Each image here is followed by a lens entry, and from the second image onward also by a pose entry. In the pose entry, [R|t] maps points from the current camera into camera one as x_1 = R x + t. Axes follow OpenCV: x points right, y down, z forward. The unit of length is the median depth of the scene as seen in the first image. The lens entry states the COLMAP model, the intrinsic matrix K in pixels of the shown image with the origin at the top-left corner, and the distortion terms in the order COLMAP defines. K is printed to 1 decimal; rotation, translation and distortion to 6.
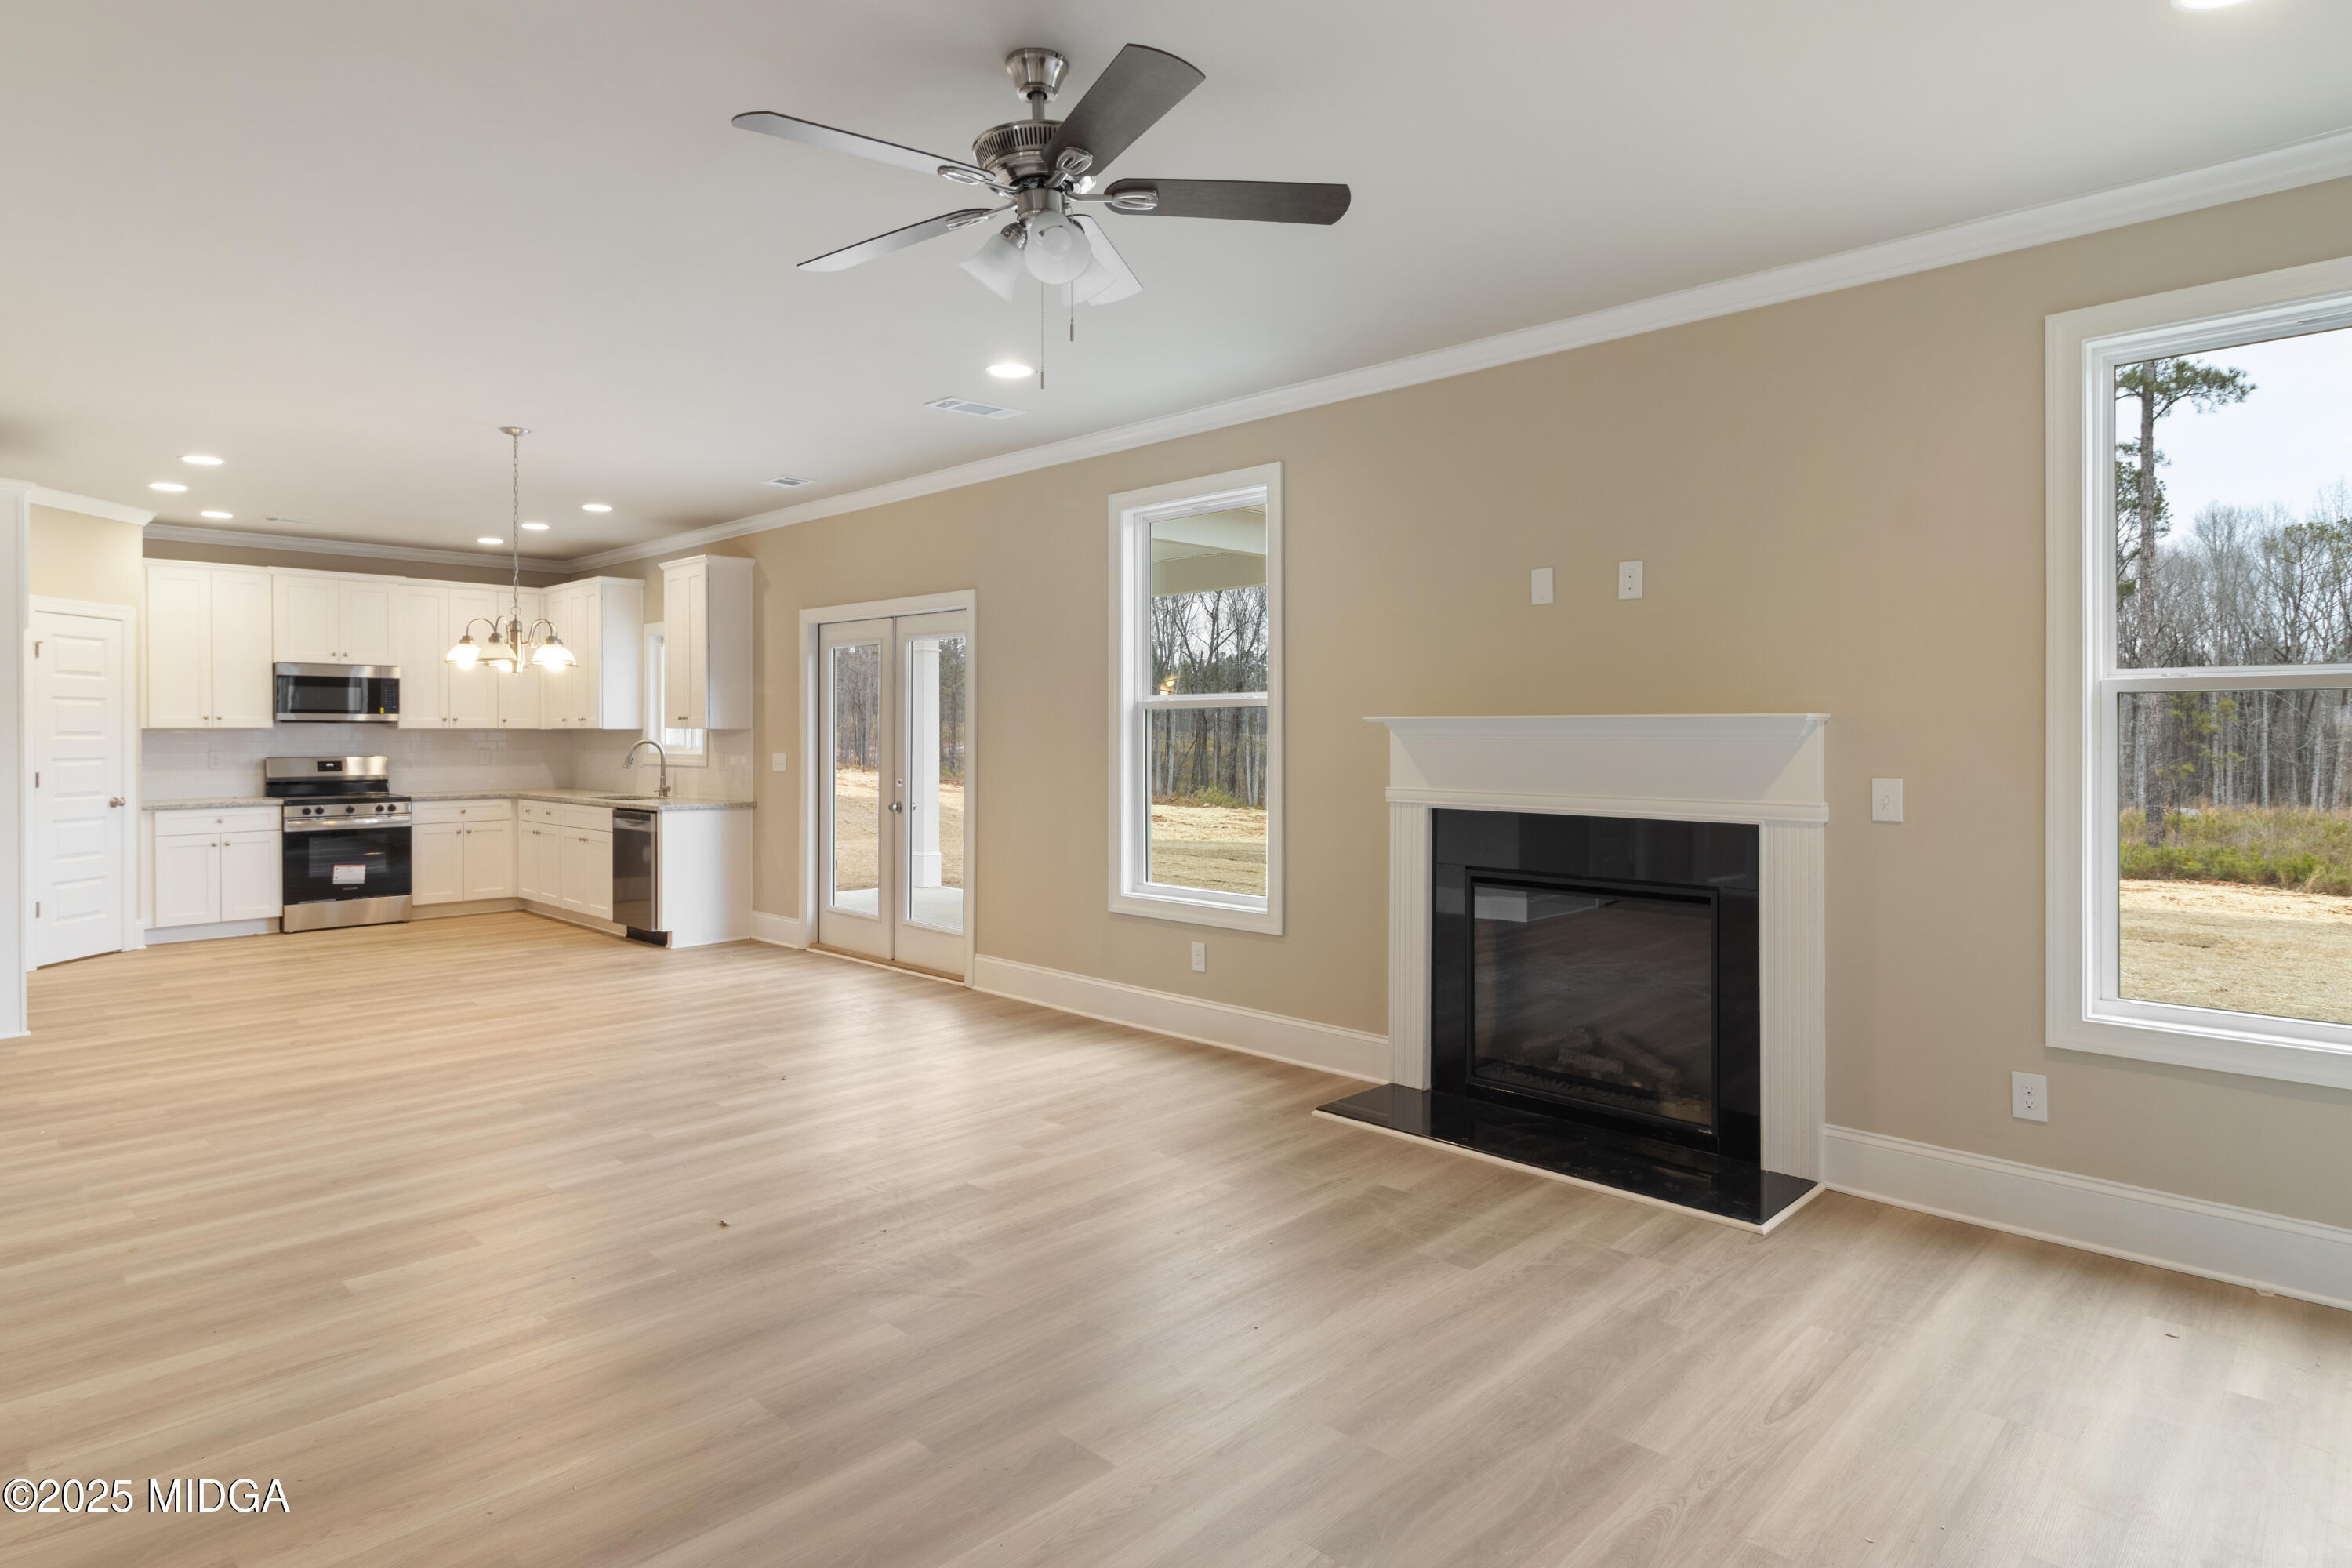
lens RADIAL K [[1279.4, 0, 1180.9], [0, 1279.4, 728.9], [0, 0, 1]] dist [0.011606, -0.004222]
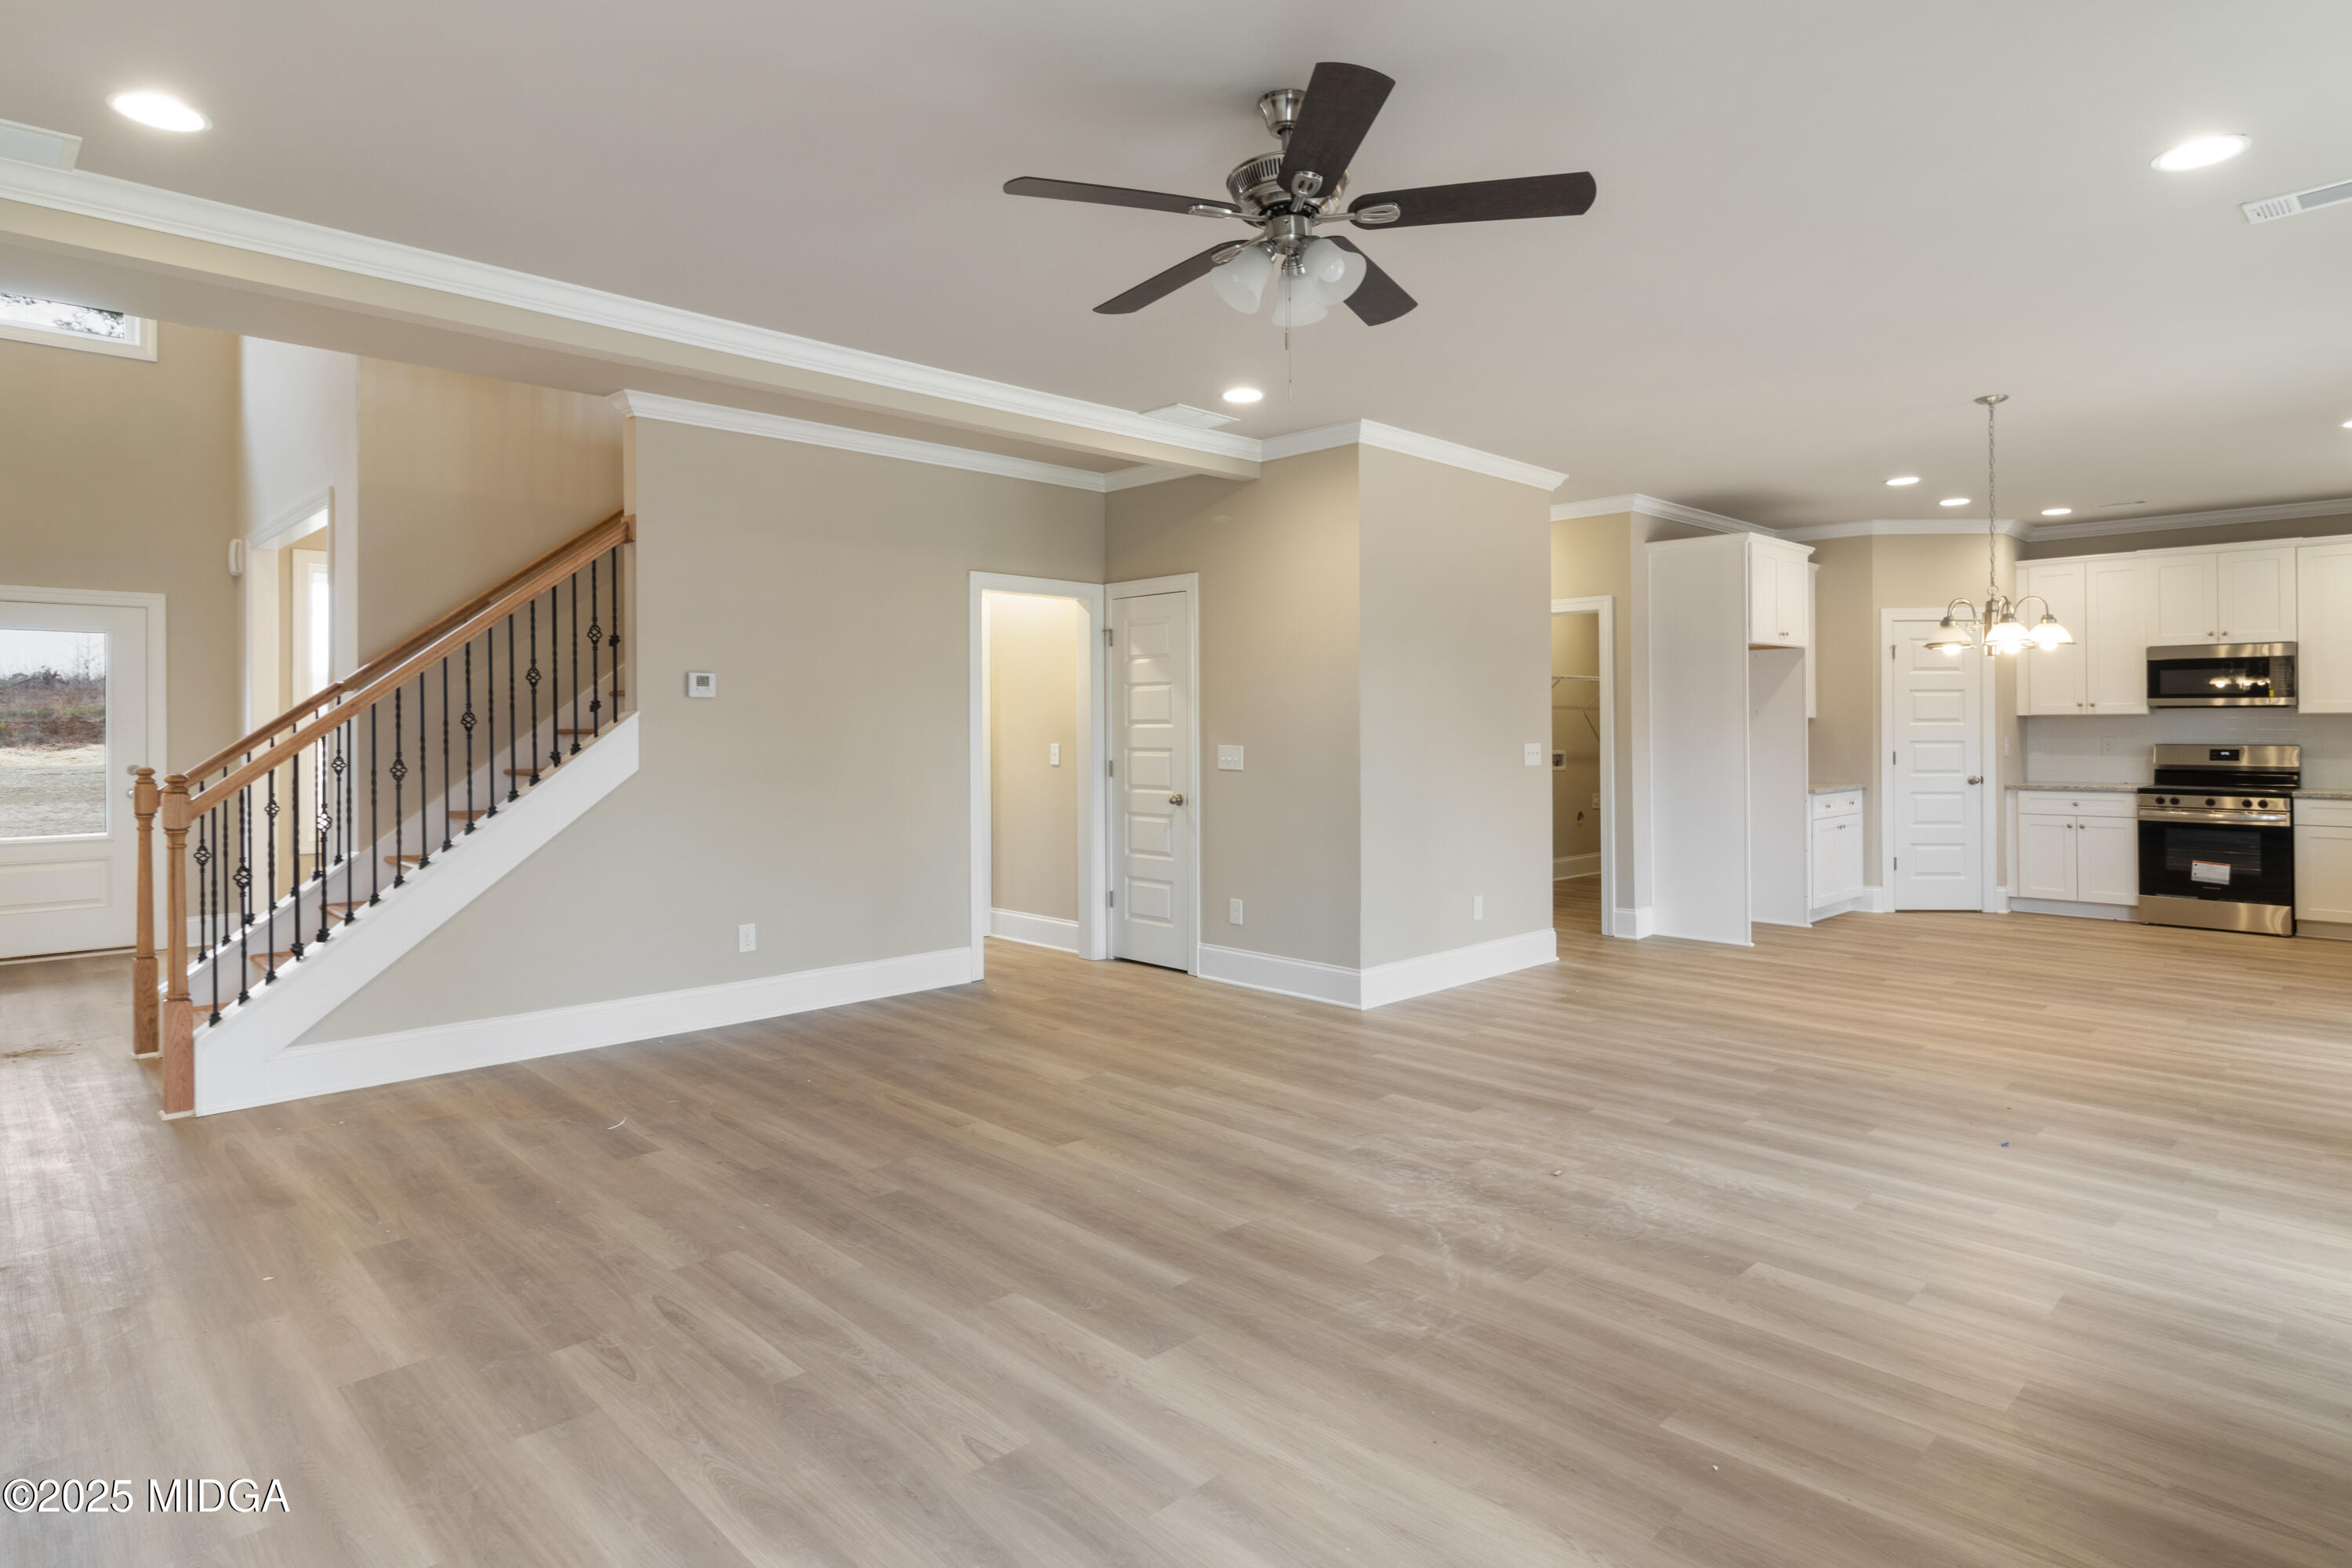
lens RADIAL K [[1279.4, 0, 1169.8], [0, 1279.4, 723.2], [0, 0, 1]] dist [0.011606, -0.004222]
pose [[-0.028261, -0.000081, -0.999601, 0.293137], [0.006578, 0.999978, -0.000267, 0.001648], [0.999579, -0.006583, -0.028260, 0.282696]]
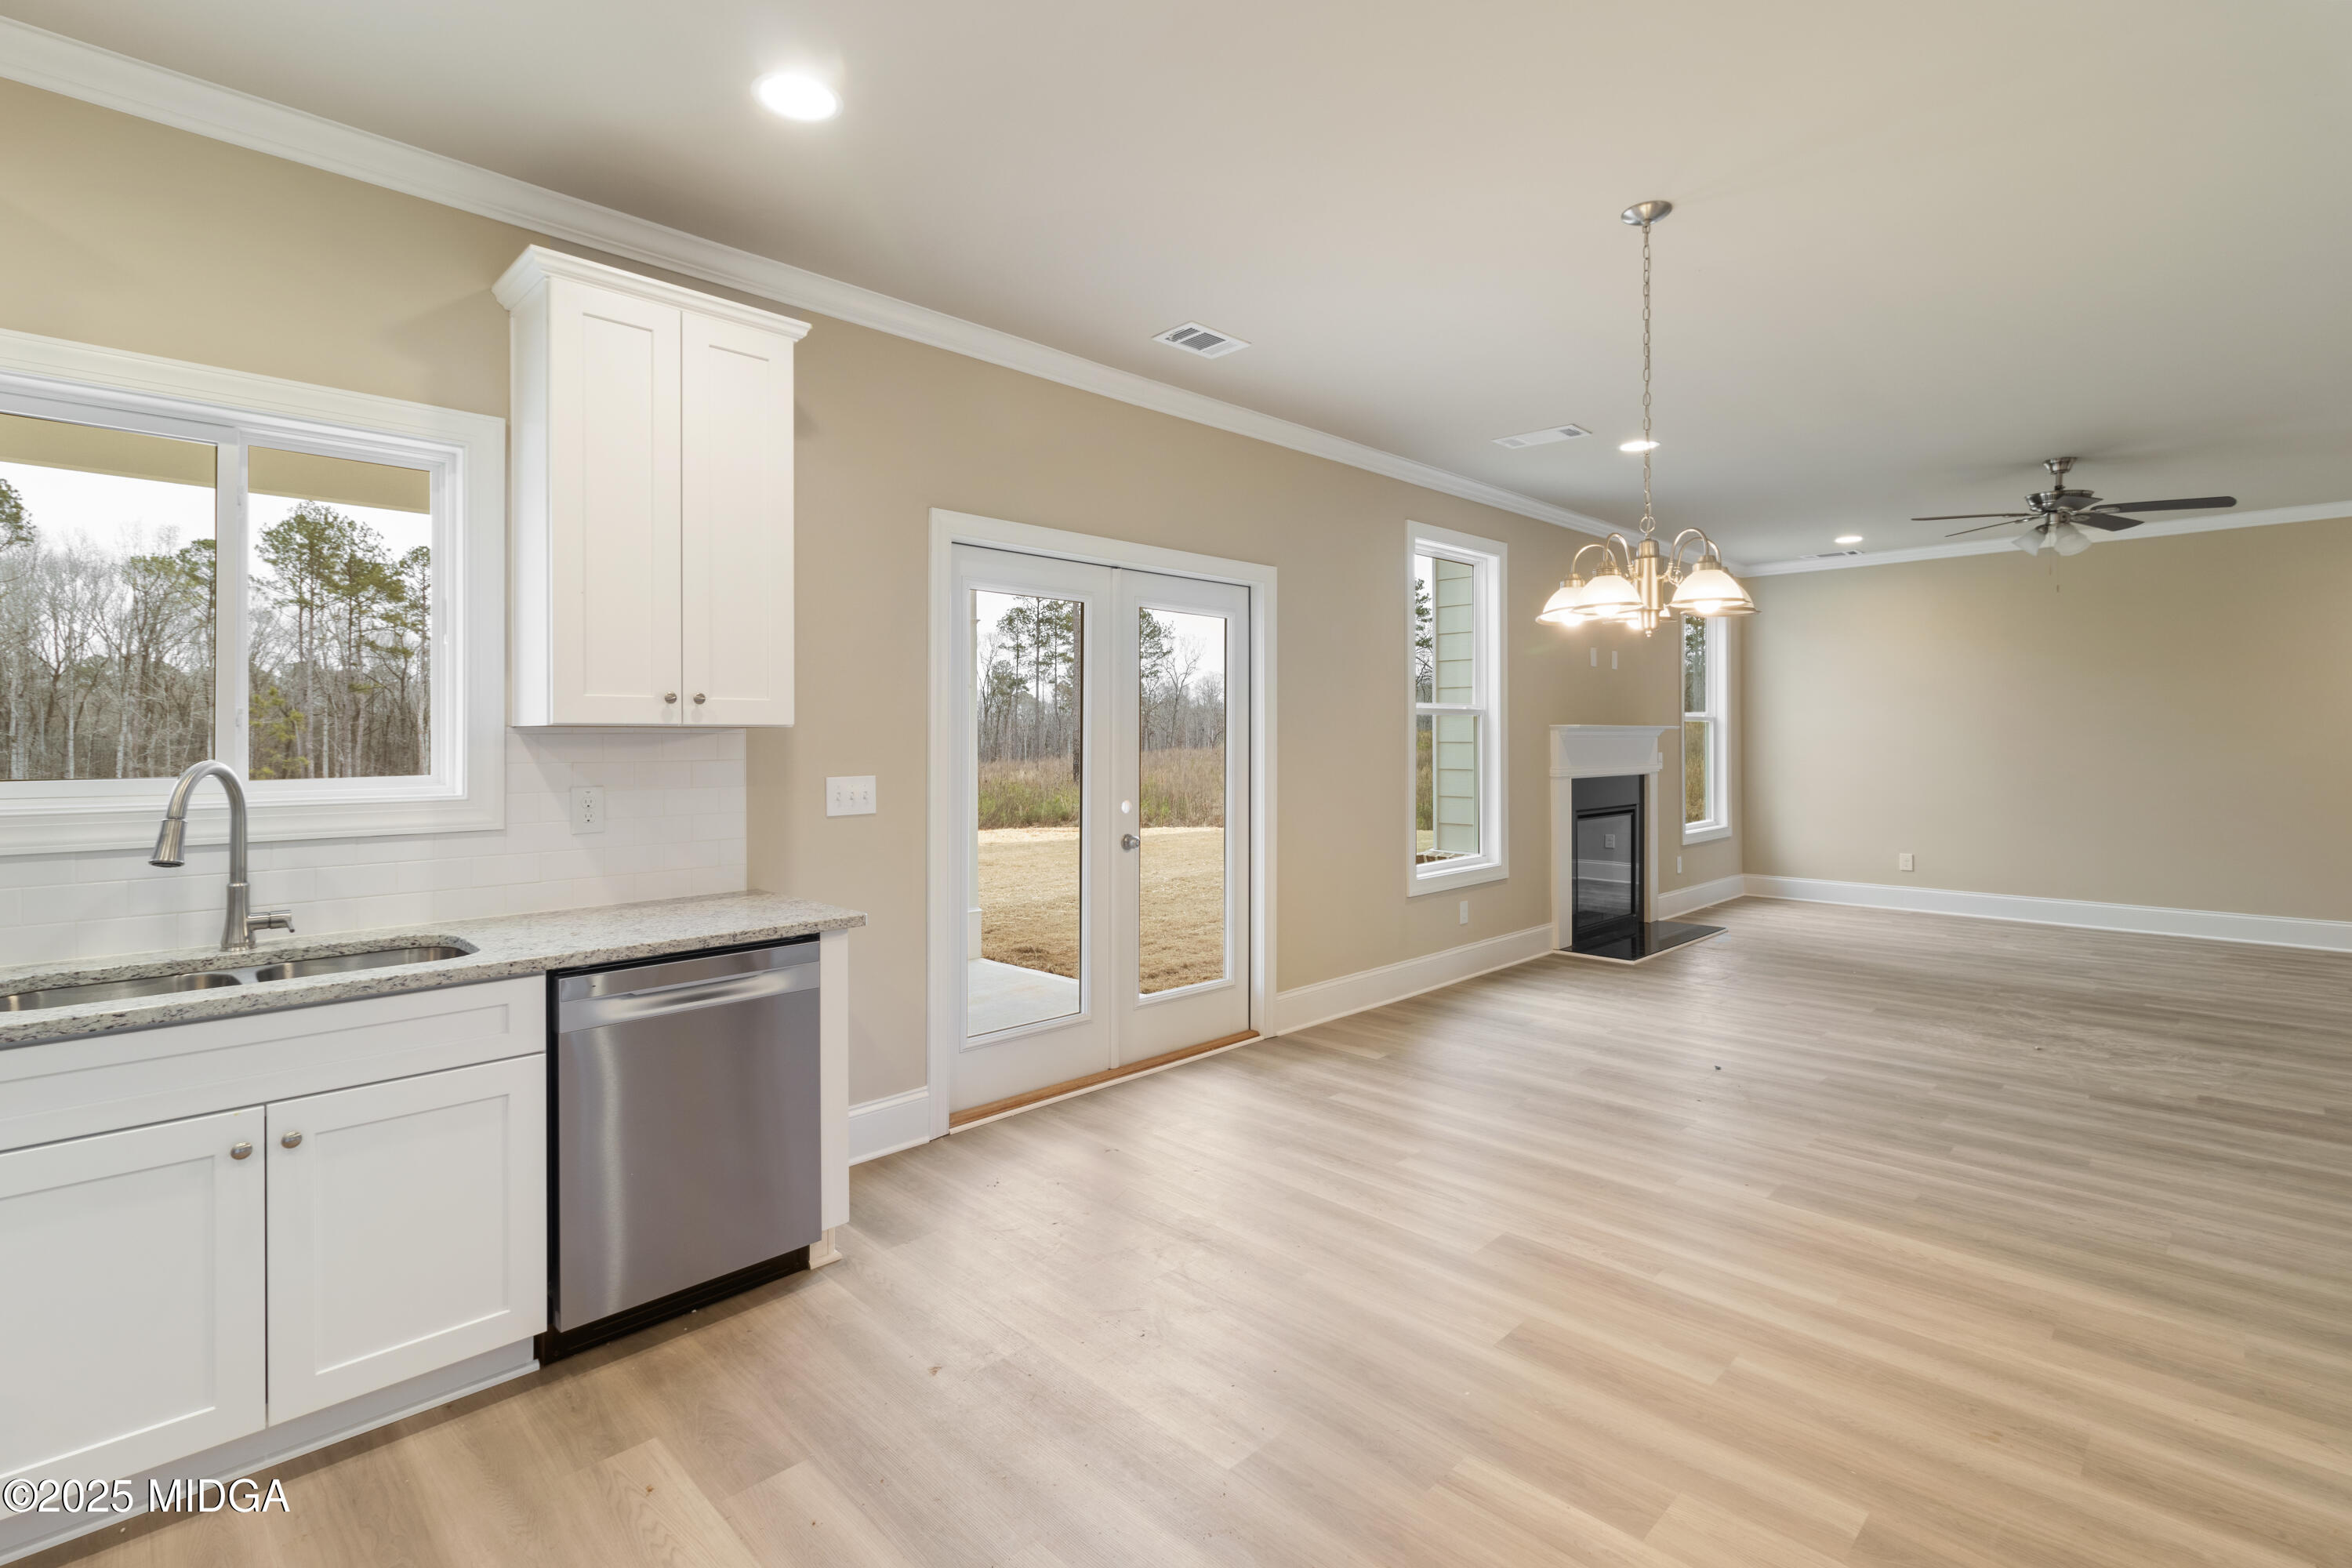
lens RADIAL K [[1109.6, 0, 1176.1], [0, 1109.6, 738.8], [0, 0, 1]] dist [0.004028, 0.001067]
pose [[0.016342, -0.001207, 0.999866, -0.672996], [0.002490, 0.999996, 0.001166, 0.004161], [-0.999863, 0.002471, 0.016345, 0.801127]]
